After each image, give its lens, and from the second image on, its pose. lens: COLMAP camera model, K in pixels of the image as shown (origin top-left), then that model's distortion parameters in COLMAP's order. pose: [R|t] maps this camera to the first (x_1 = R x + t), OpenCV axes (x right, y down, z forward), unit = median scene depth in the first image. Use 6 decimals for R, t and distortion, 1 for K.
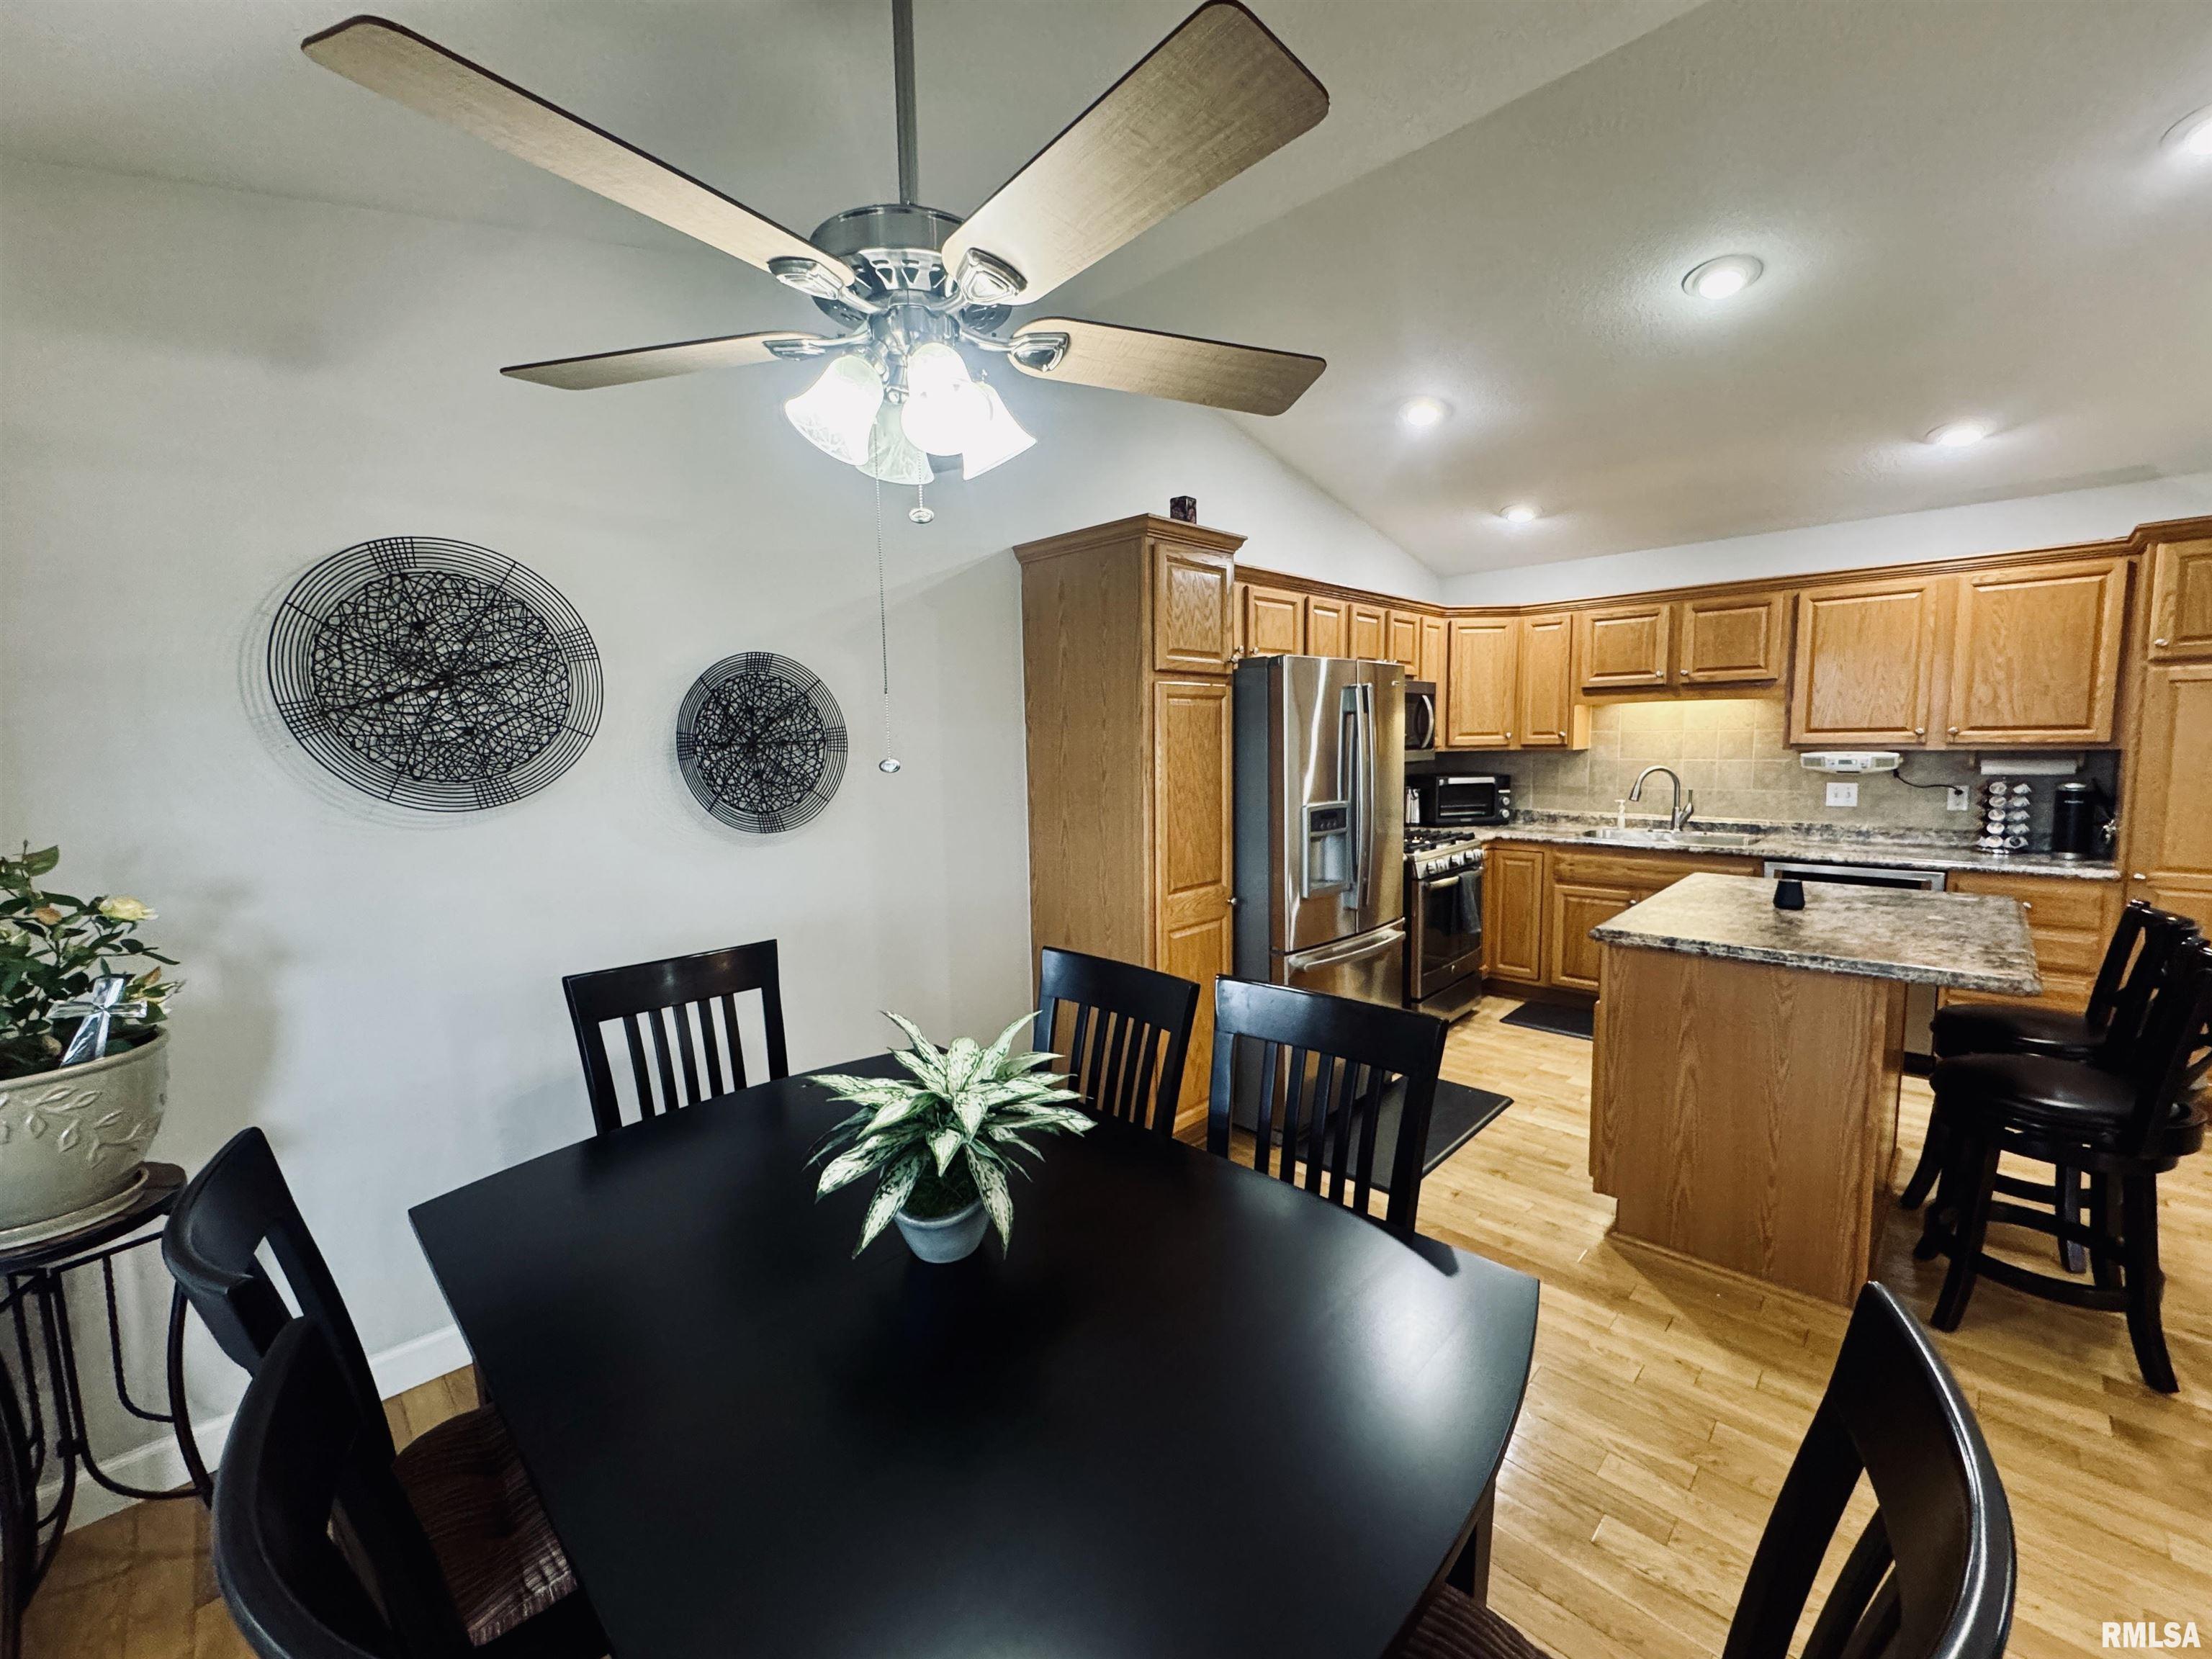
lens RADIAL K [[883.5, 0, 1108.5], [0, 883.5, 830.6], [0, 0, 1]] dist [-0.004365, 0.000850]
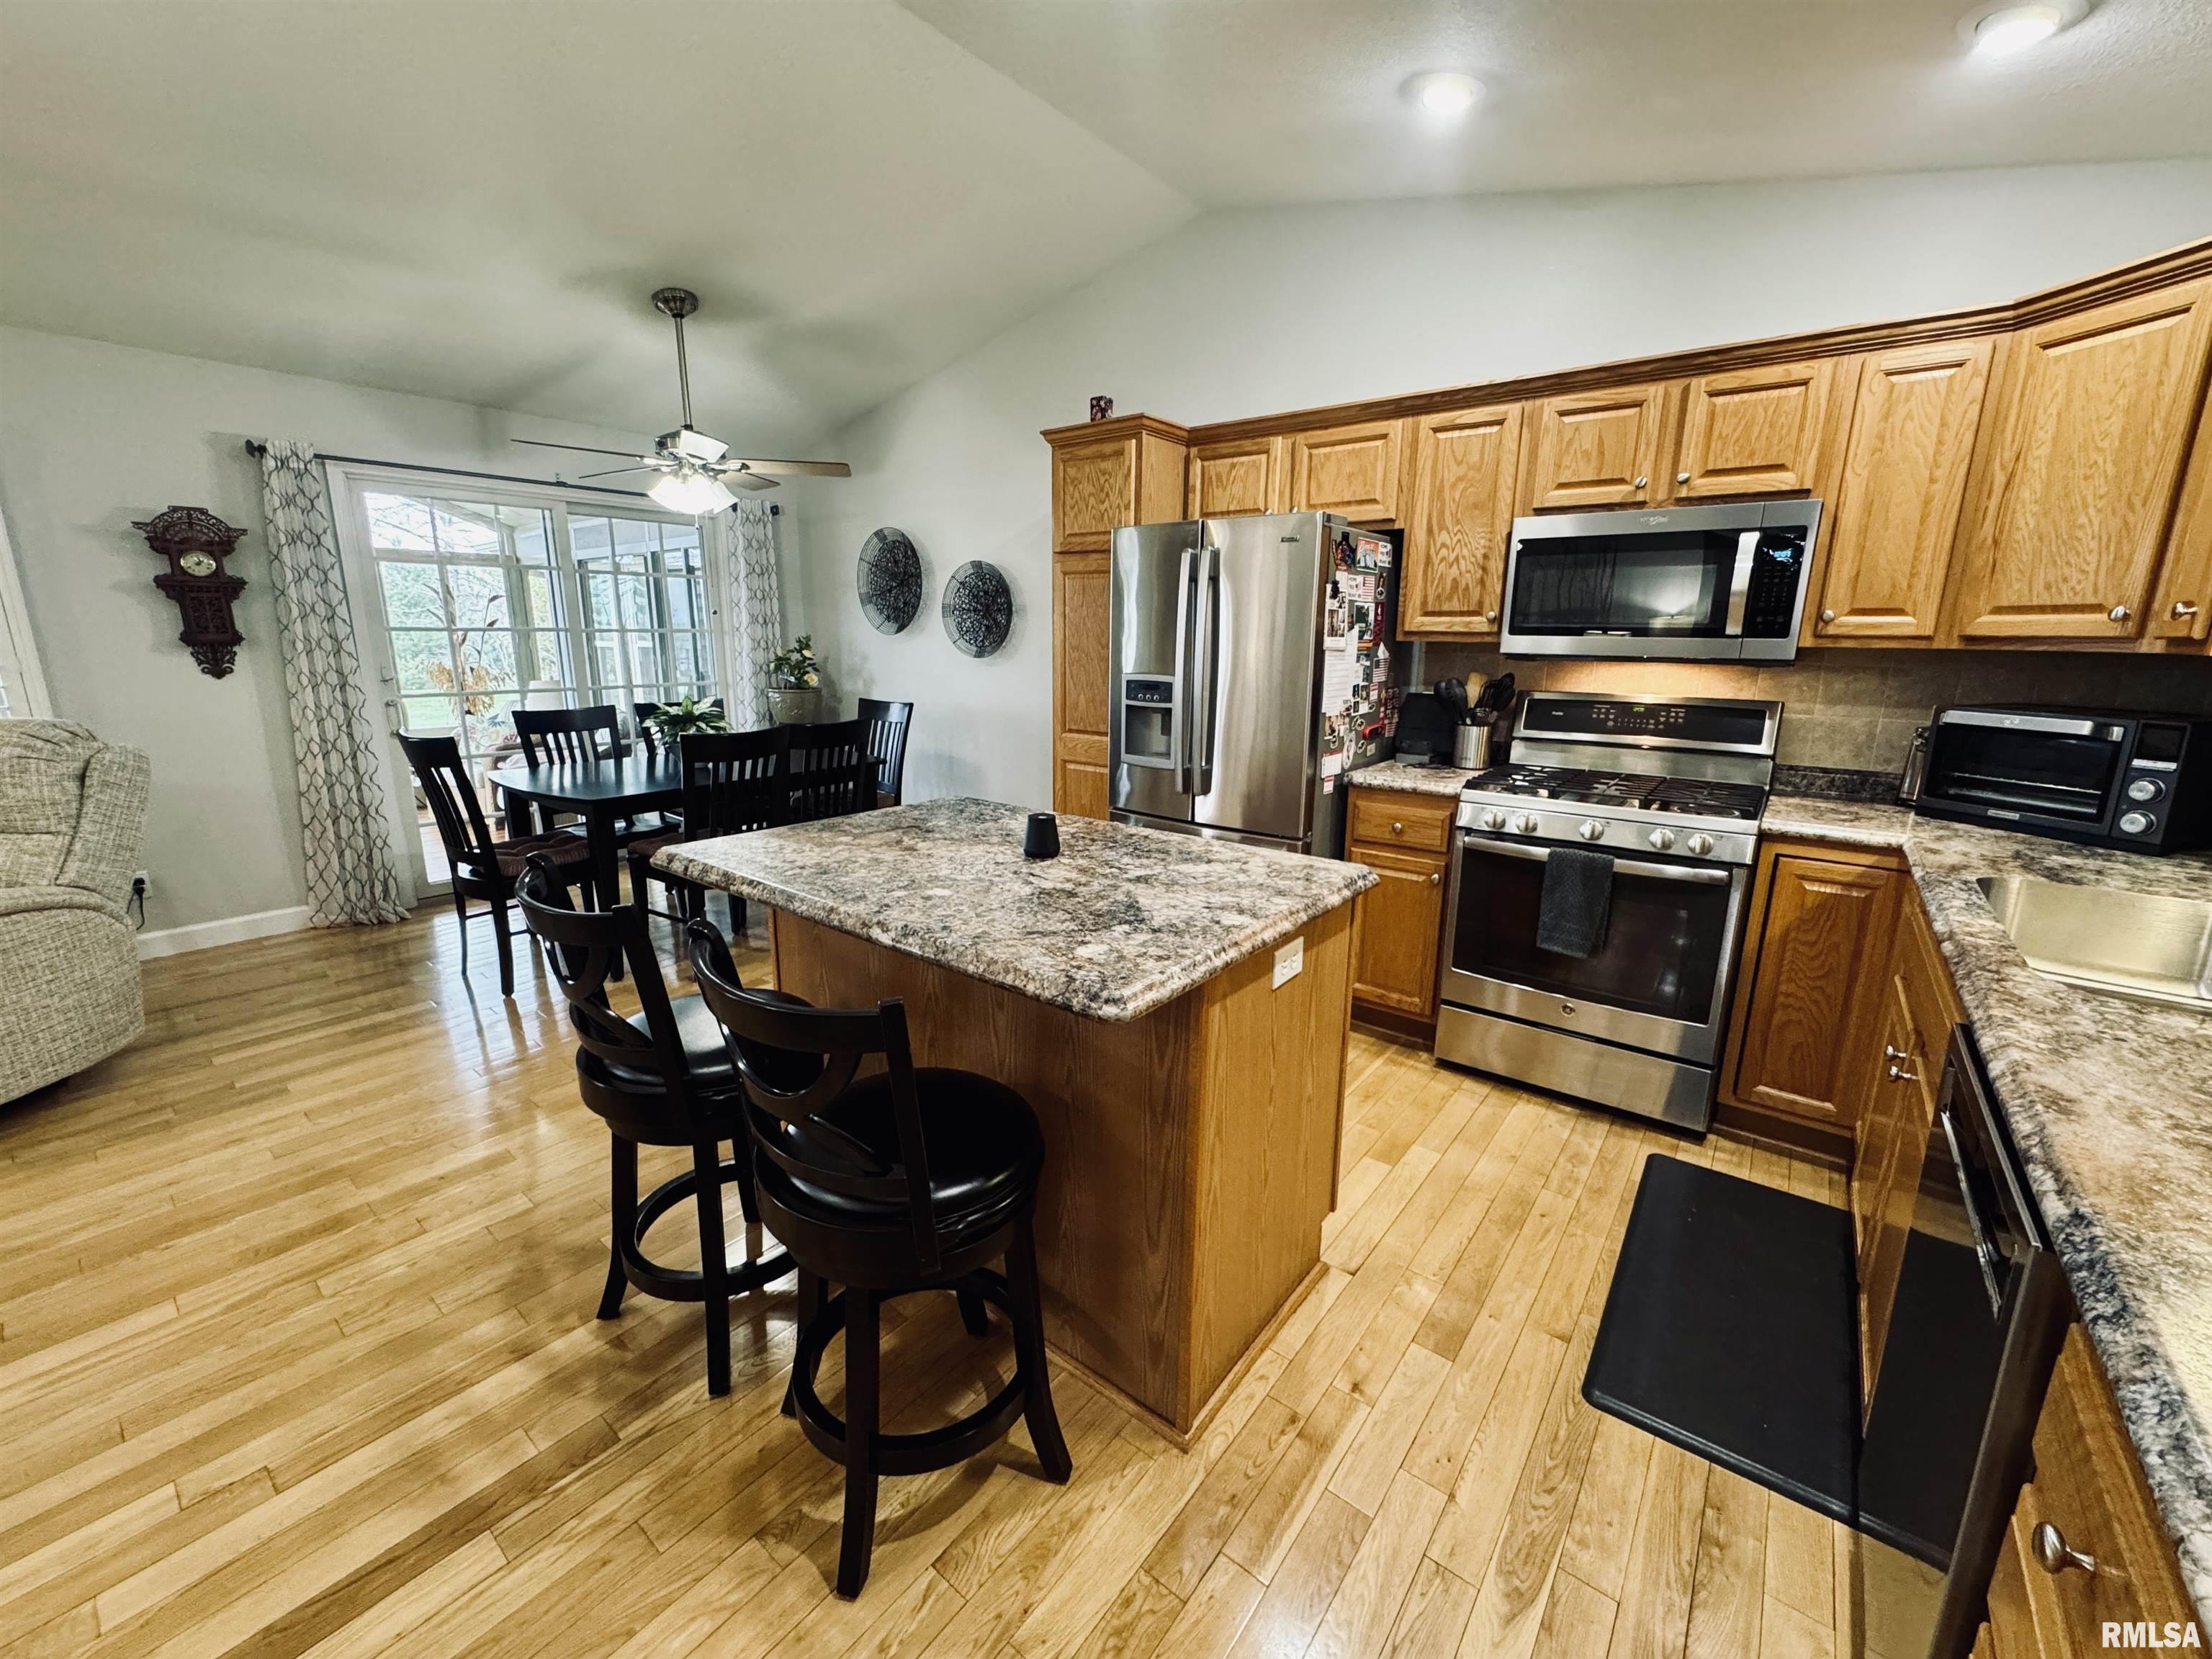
lens RADIAL K [[883.5, 0, 1106.3], [0, 883.5, 827.3], [0, 0, 1]] dist [-0.004365, 0.000850]
pose [[0.112445, 0.236587, -0.965082, 1.013162], [-0.118257, 0.967525, 0.223407, -0.065981], [0.986596, 0.089007, 0.136772, 0.673223]]
